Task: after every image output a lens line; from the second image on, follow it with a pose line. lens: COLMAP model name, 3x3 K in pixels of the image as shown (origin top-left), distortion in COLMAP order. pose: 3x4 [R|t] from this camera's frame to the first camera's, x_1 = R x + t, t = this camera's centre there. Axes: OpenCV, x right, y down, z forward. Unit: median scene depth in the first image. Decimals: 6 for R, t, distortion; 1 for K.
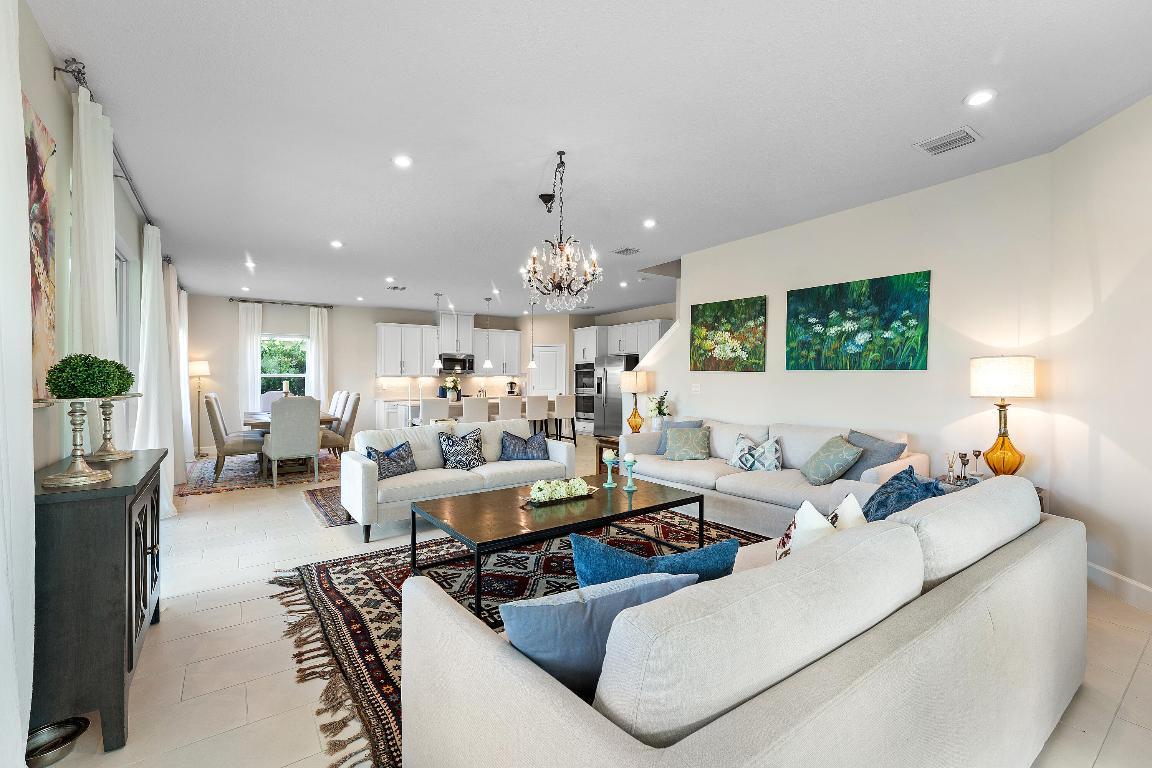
lens RADIAL K [[481.6, 0, 582.1], [0, 481.6, 378.7], [0, 0, 1]] dist [0.000125, 0.000720]
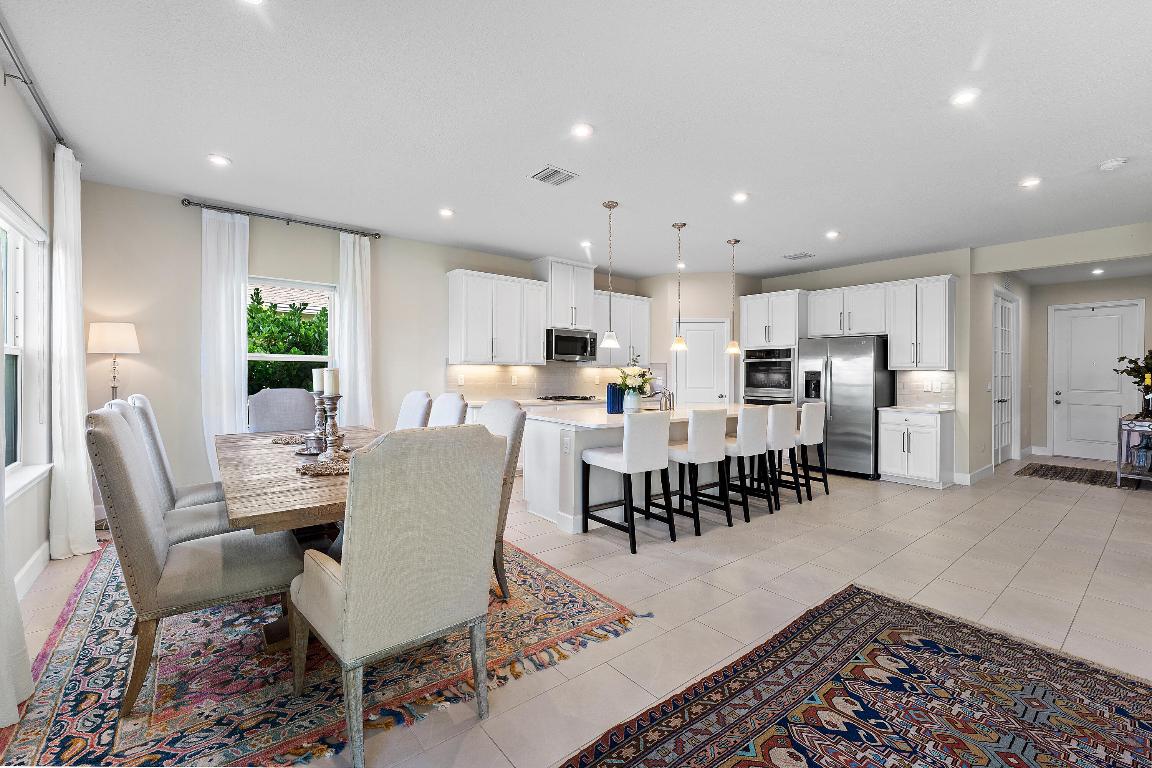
lens RADIAL K [[481.6, 0, 578.4], [0, 481.6, 377.4], [0, 0, 1]] dist [0.000125, 0.000720]
pose [[0.997948, 0.014918, 0.062261, -0.606363], [-0.015741, 0.999795, 0.012746, 0.003205], [-0.062058, -0.013700, 0.997979, 0.821178]]
